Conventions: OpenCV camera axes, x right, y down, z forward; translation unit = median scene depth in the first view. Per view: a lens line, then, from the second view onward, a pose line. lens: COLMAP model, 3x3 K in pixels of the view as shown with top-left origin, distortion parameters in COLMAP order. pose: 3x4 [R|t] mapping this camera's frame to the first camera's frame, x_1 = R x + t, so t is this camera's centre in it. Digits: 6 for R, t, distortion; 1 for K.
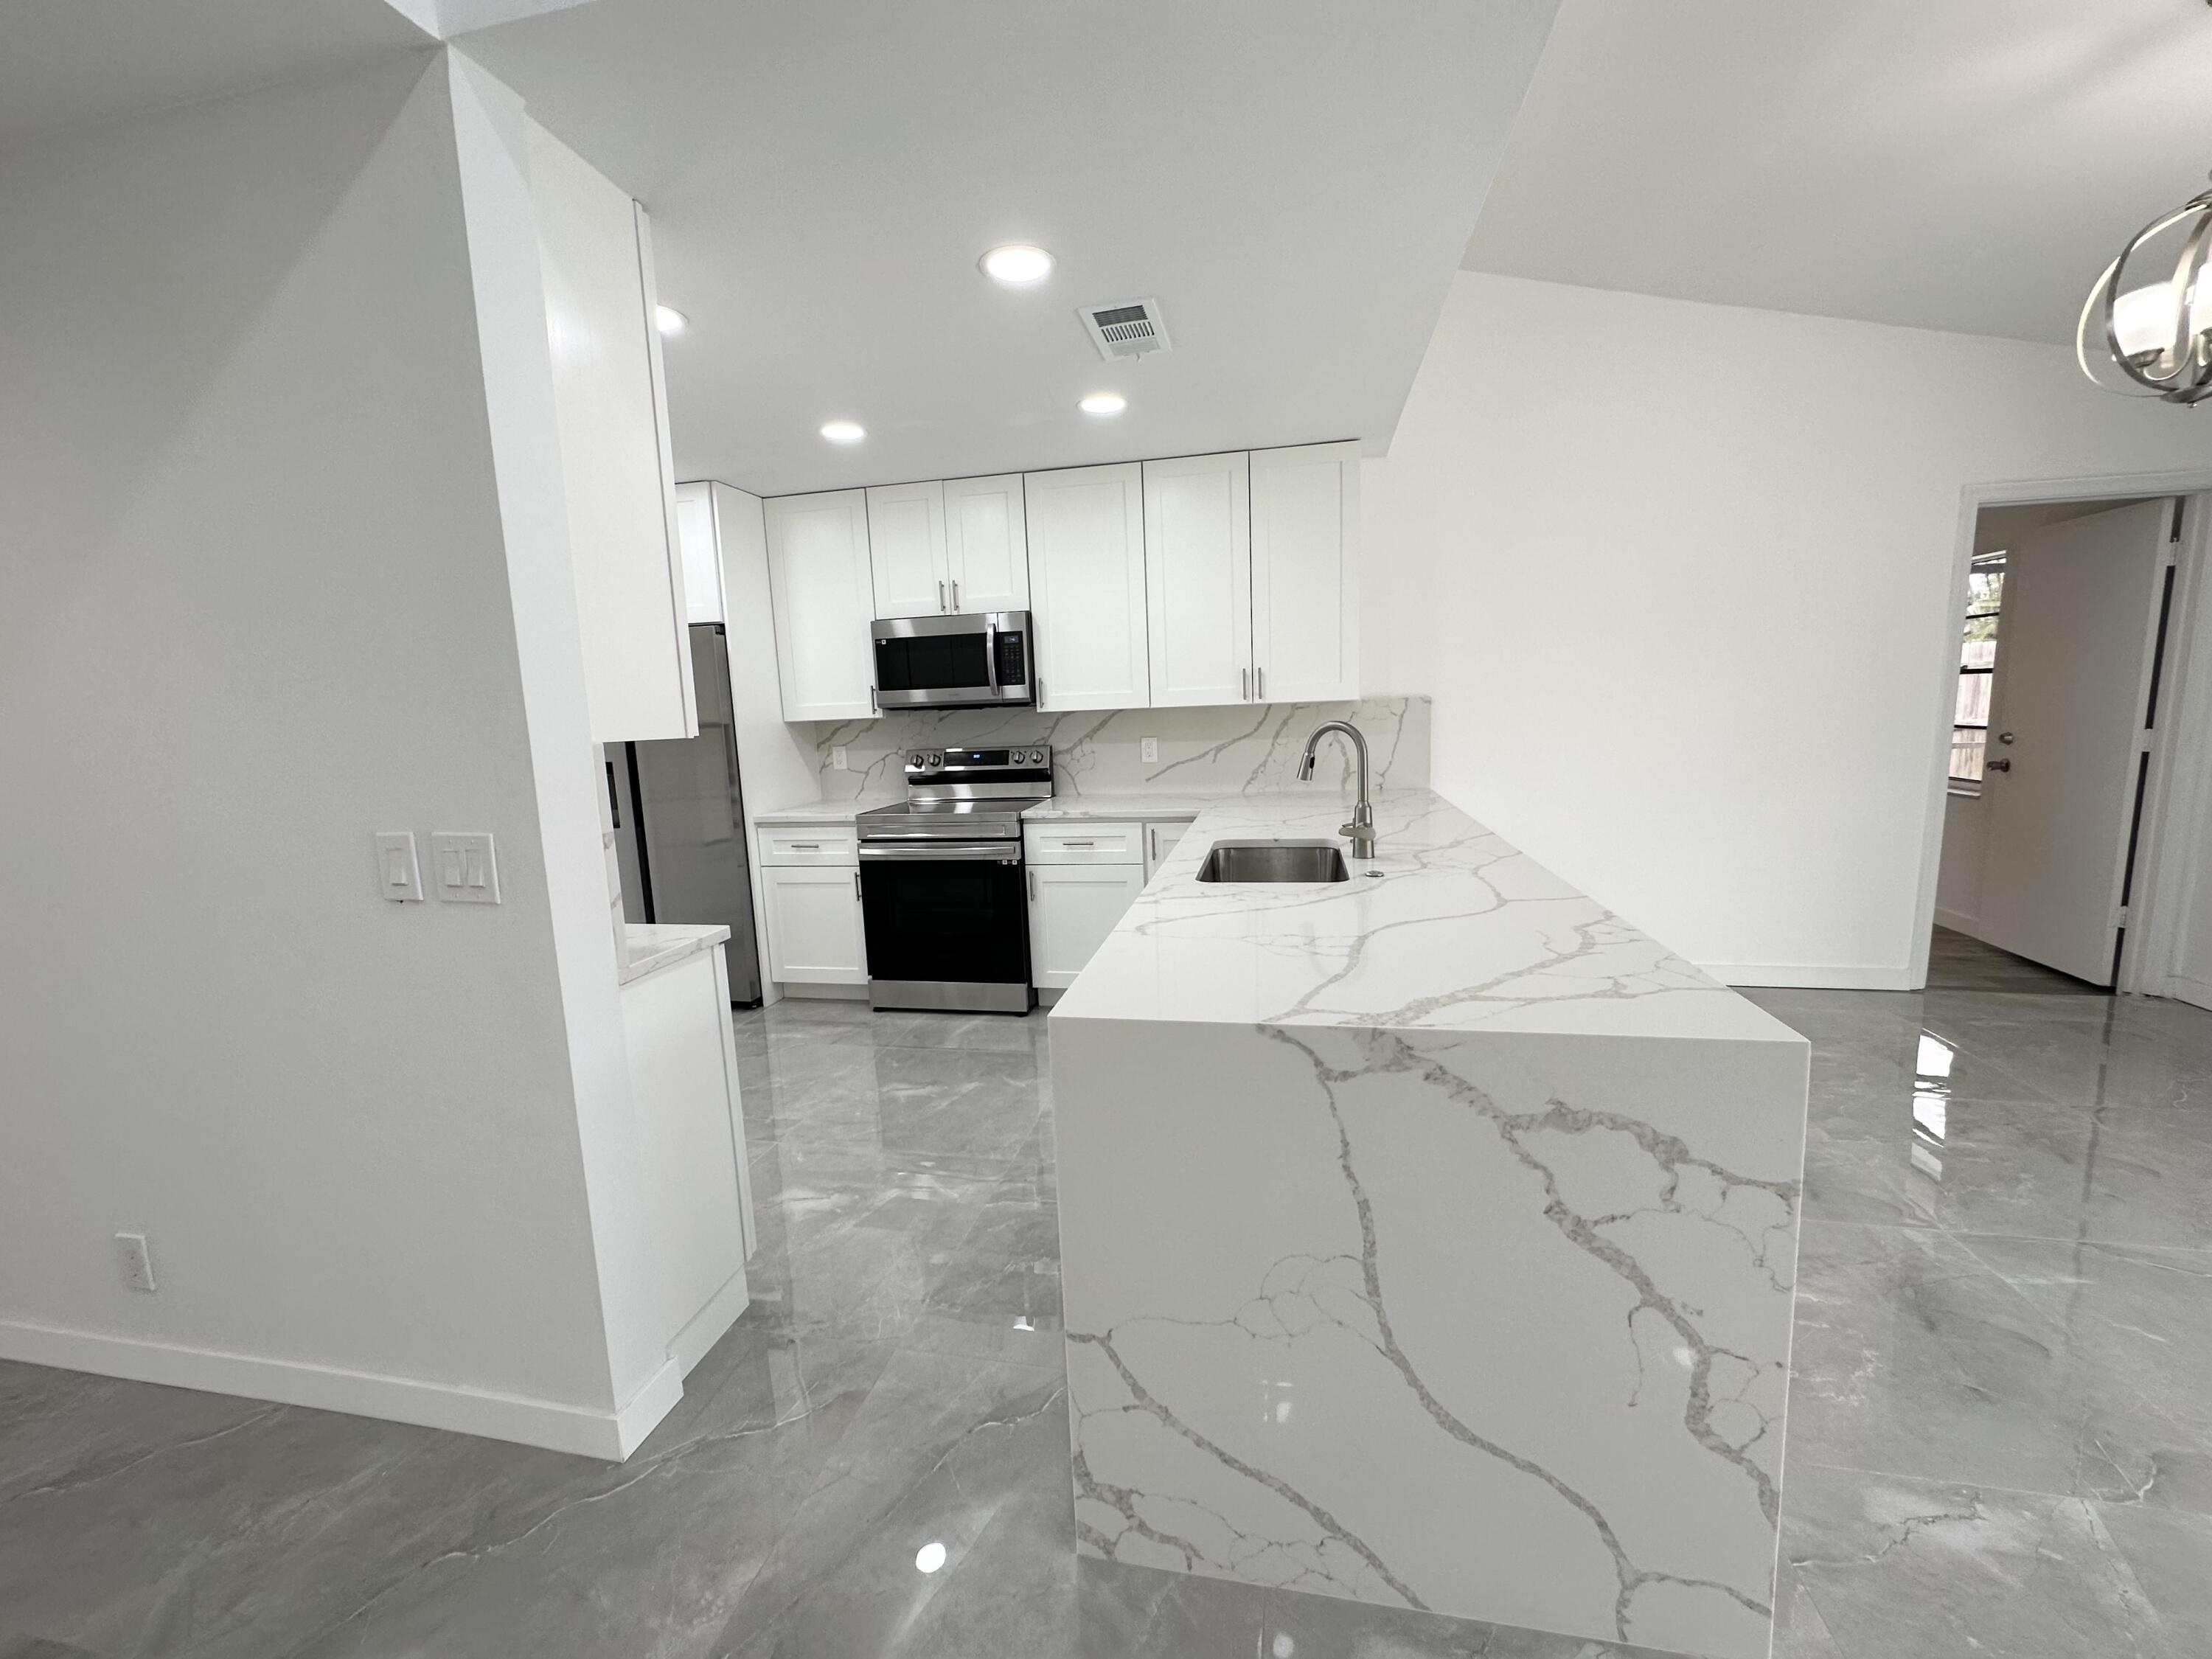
lens RADIAL K [[880.0, 0, 1101.3], [0, 880.0, 829.8], [0, 0, 1]] dist [-0.001951, 0.000119]
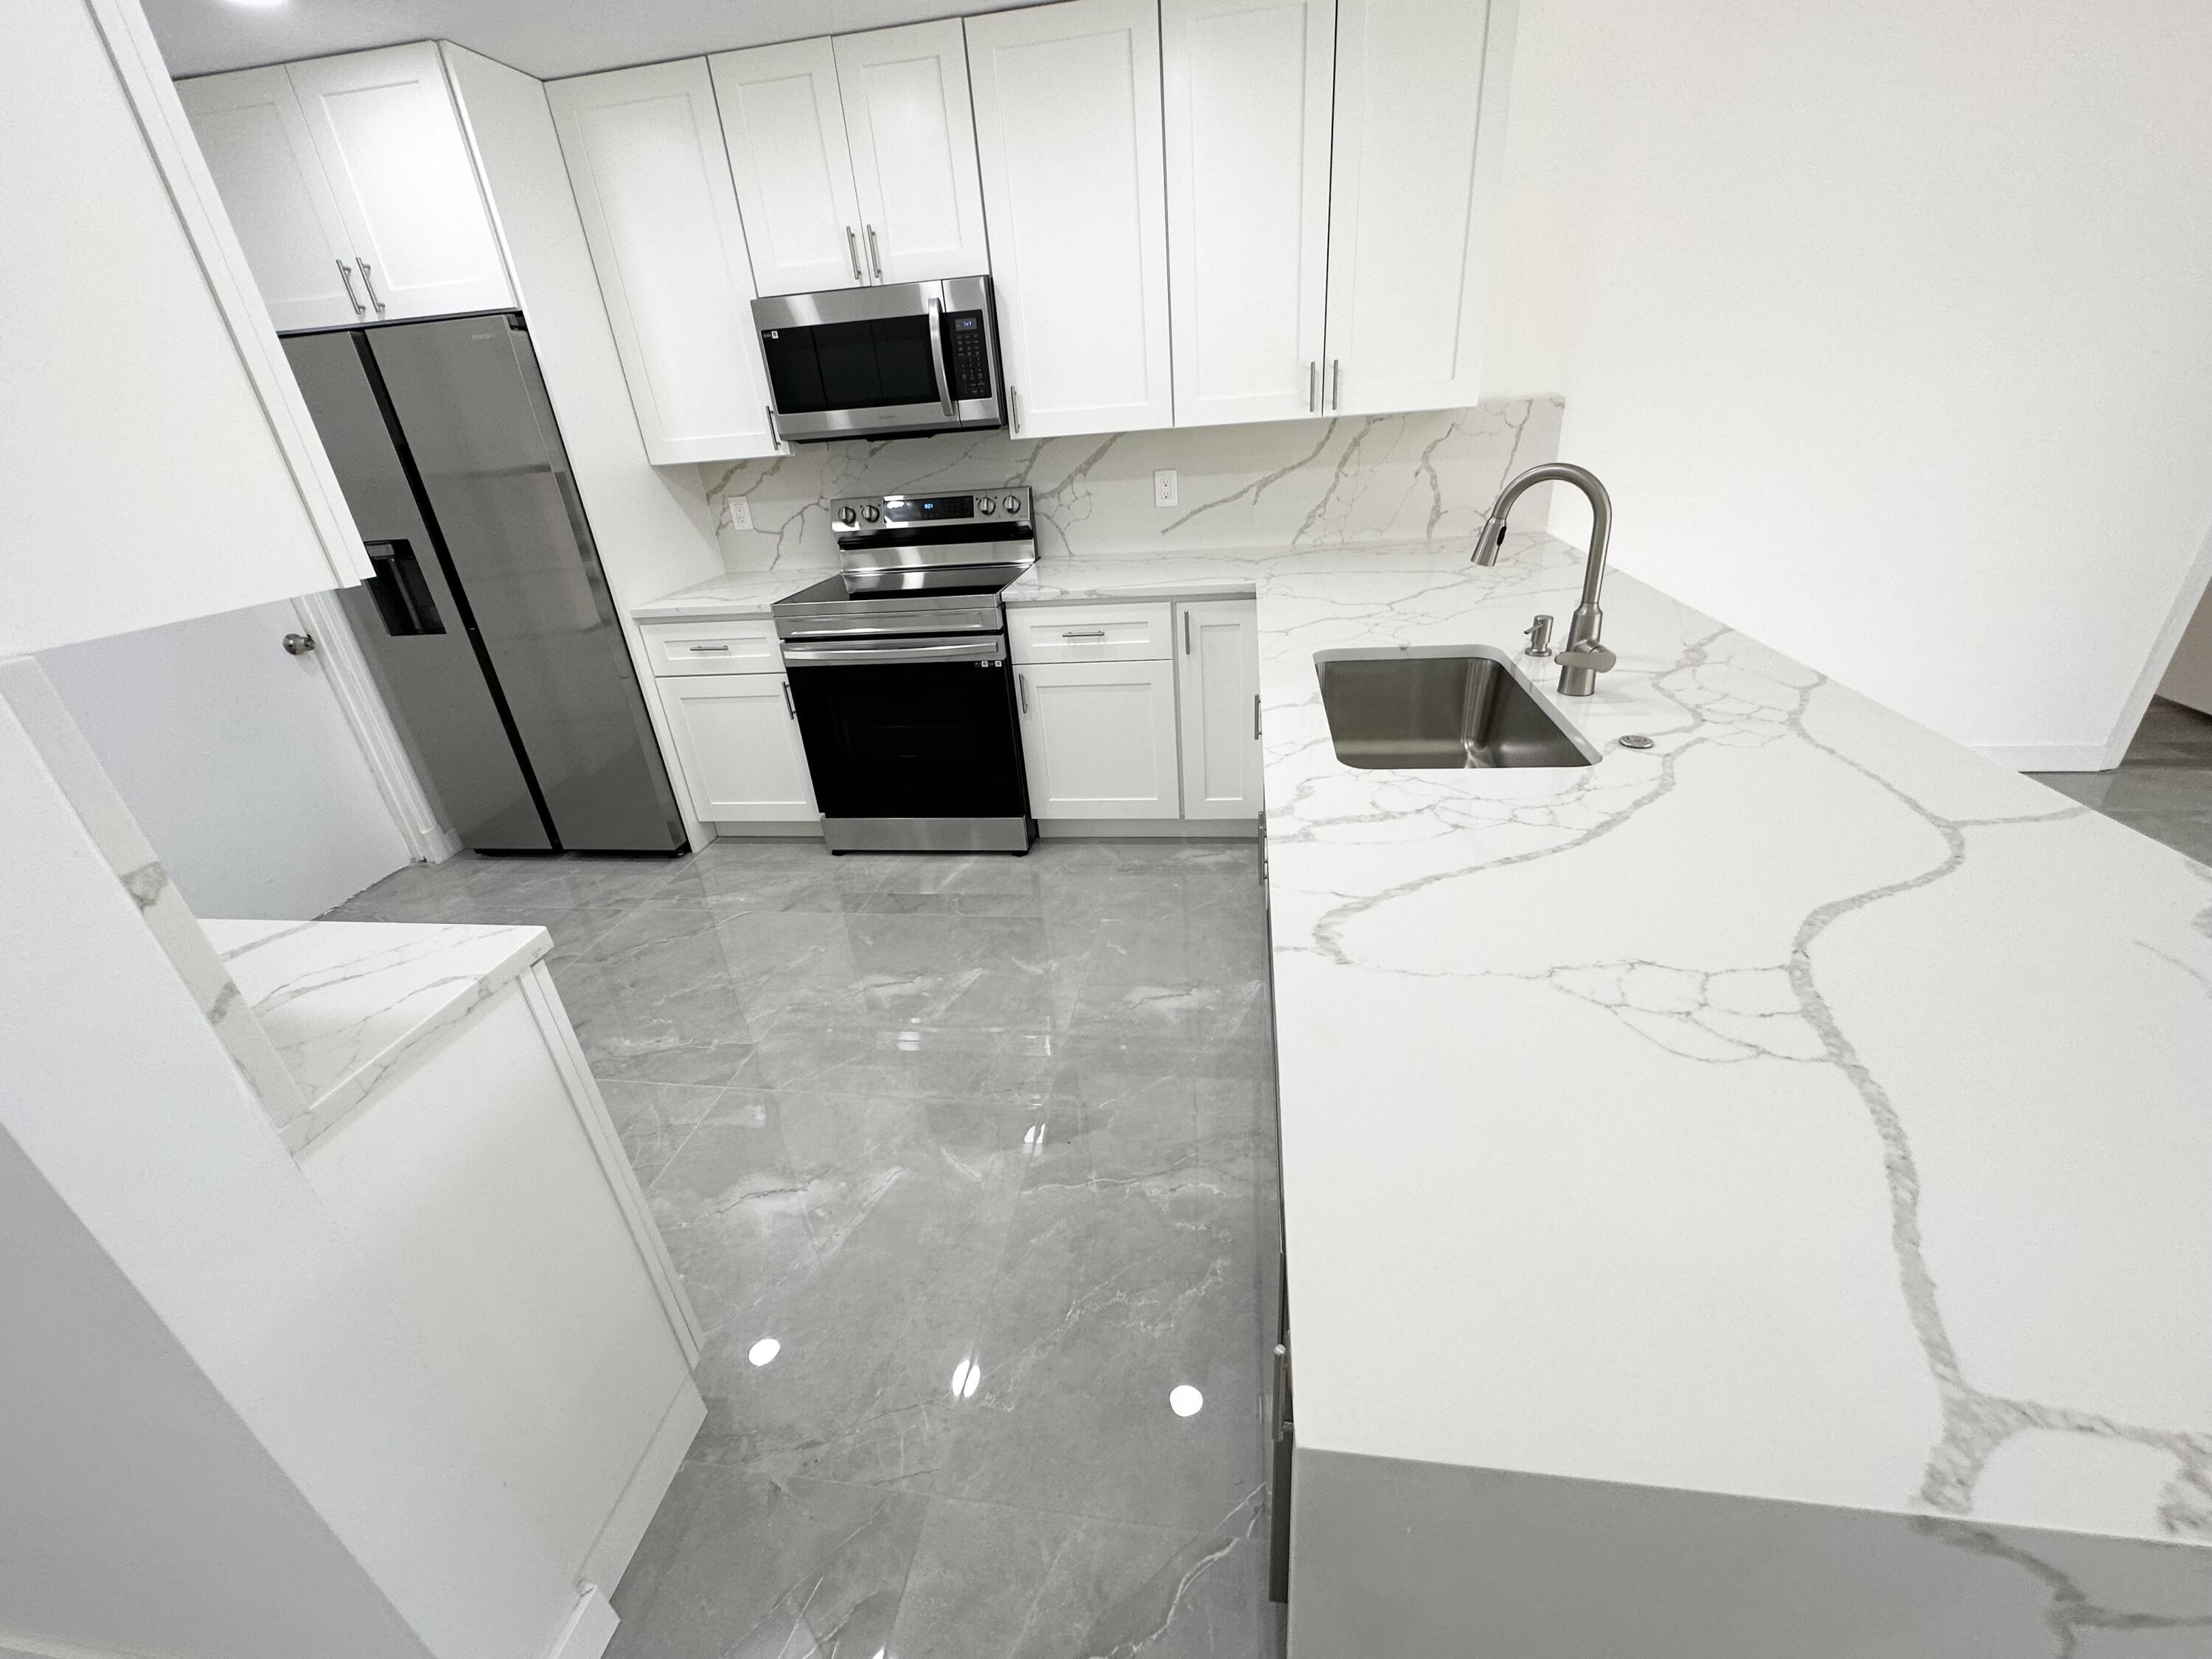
lens RADIAL K [[880.0, 0, 1101.3], [0, 880.0, 829.8], [0, 0, 1]] dist [-0.001951, 0.000119]
pose [[0.997672, -0.054479, 0.041027, -0.047684], [0.039261, 0.950684, 0.307666, -0.051832], [-0.055765, -0.305338, 0.950610, 0.237210]]
